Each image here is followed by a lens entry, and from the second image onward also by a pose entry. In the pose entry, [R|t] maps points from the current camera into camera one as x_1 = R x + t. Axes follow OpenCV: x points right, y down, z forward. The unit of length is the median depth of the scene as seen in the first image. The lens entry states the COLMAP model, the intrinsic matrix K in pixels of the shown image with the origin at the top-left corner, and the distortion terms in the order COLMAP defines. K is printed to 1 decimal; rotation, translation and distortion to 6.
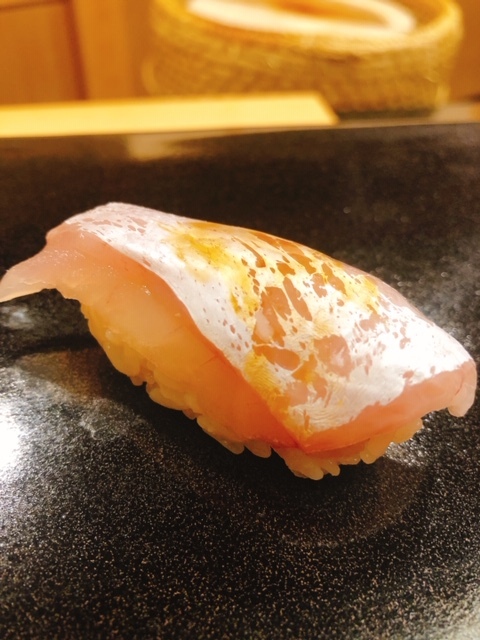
lens RADIAL K [[533.4, 0, 241.4], [0, 533.4, 319.9], [0, 0, 1]] dist [-0.006715, 0.010227]
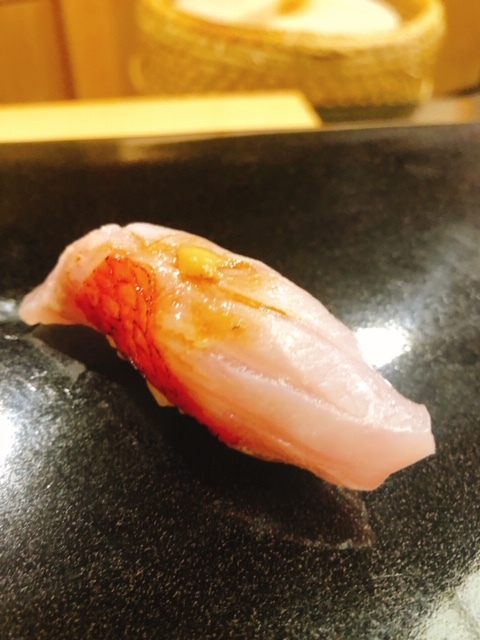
lens RADIAL K [[533.4, 0, 241.4], [0, 533.4, 319.9], [0, 0, 1]] dist [-0.006715, 0.010227]
pose [[0.999812, -0.012677, 0.014694, 0.066569], [0.012544, 0.999880, 0.009065, 0.010044], [-0.014808, -0.008879, 0.999851, -0.140094]]
